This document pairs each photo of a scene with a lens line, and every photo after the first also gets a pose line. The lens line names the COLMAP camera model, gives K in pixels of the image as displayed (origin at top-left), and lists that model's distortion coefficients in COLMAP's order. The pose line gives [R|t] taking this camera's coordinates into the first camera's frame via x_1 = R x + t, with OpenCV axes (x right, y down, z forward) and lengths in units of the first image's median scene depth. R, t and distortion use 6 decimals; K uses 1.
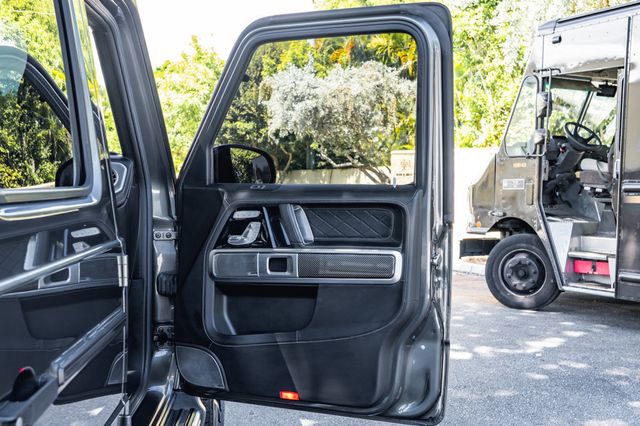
lens RADIAL K [[832.8, 0, 318.5], [0, 832.8, 229.0], [0, 0, 1]] dist [0.015498, 0.033837]
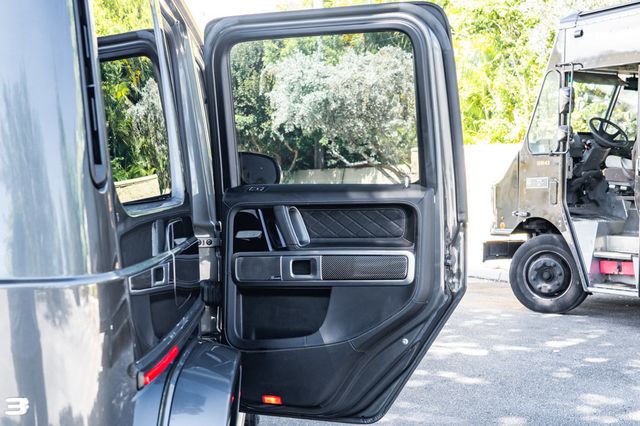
lens RADIAL K [[717.0, 0, 320.0], [0, 717.0, 213.0], [0, 0, 1]] dist [0.014985, 0.008513]
pose [[0.999509, -0.010026, -0.029698, 0.008635], [0.009611, 0.999855, -0.014087, -0.010413], [0.029835, 0.013795, 0.999460, 0.177218]]
